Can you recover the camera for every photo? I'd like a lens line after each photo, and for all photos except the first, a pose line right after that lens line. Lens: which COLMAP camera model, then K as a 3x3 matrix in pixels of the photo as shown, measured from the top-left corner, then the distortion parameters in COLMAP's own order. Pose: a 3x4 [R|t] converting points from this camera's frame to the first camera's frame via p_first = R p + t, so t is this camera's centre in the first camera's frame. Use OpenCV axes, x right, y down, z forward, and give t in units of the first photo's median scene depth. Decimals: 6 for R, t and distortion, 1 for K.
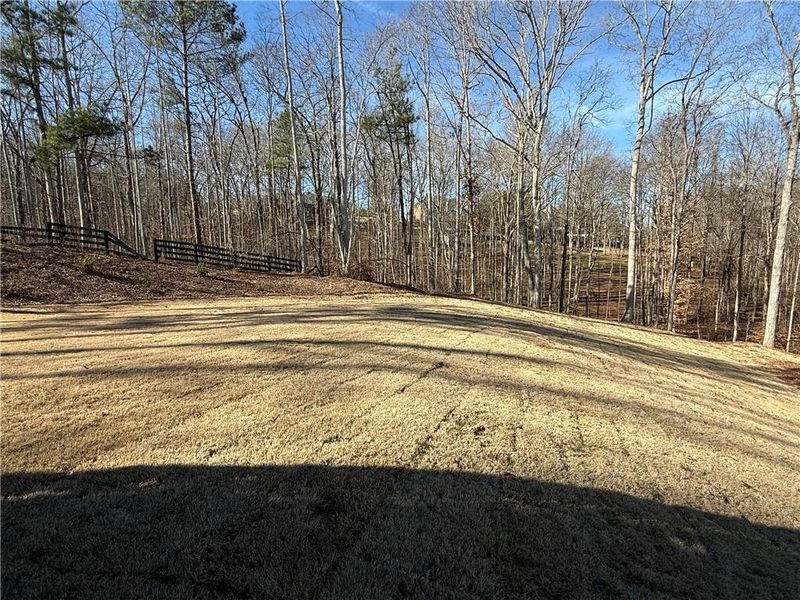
lens RADIAL K [[398.2, 0, 403.8], [0, 398.2, 301.7], [0, 0, 1]] dist [0.004100, 0.000549]
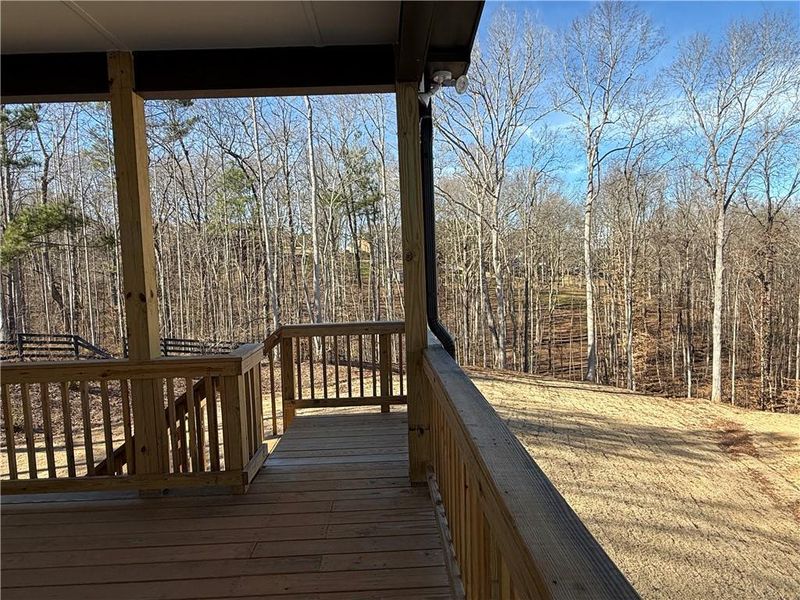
lens RADIAL K [[472.2, 0, 397.4], [0, 472.2, 300.3], [0, 0, 1]] dist [-0.001424, 0.000245]
pose [[0.991533, -0.028160, 0.126763, -0.072991], [0.036579, 0.997242, -0.064583, -0.098283], [-0.124595, 0.068673, 0.989828, -0.142751]]
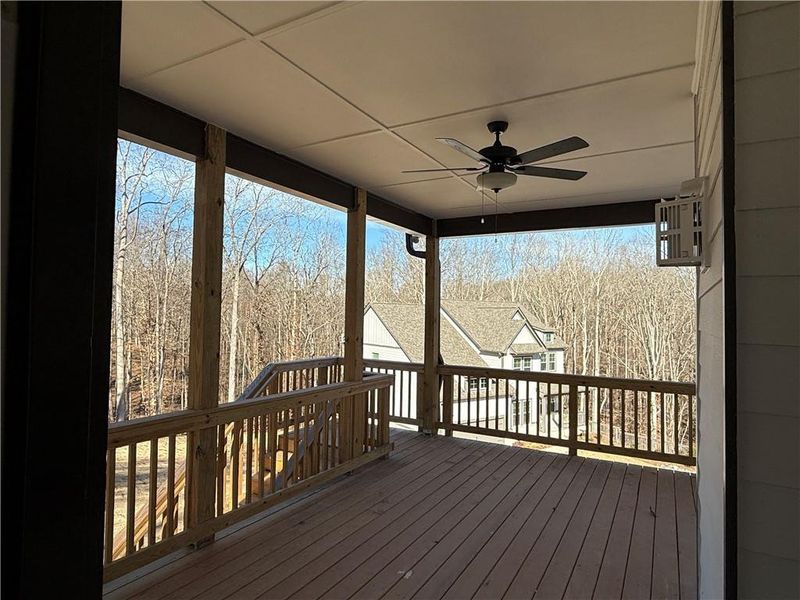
lens RADIAL K [[472.2, 0, 397.4], [0, 472.2, 300.3], [0, 0, 1]] dist [-0.001424, 0.000245]
pose [[0.410174, 0.047163, 0.910787, -0.231420], [0.091560, 0.991487, -0.092576, -0.103783], [-0.907400, 0.121364, 0.402364, -0.116108]]
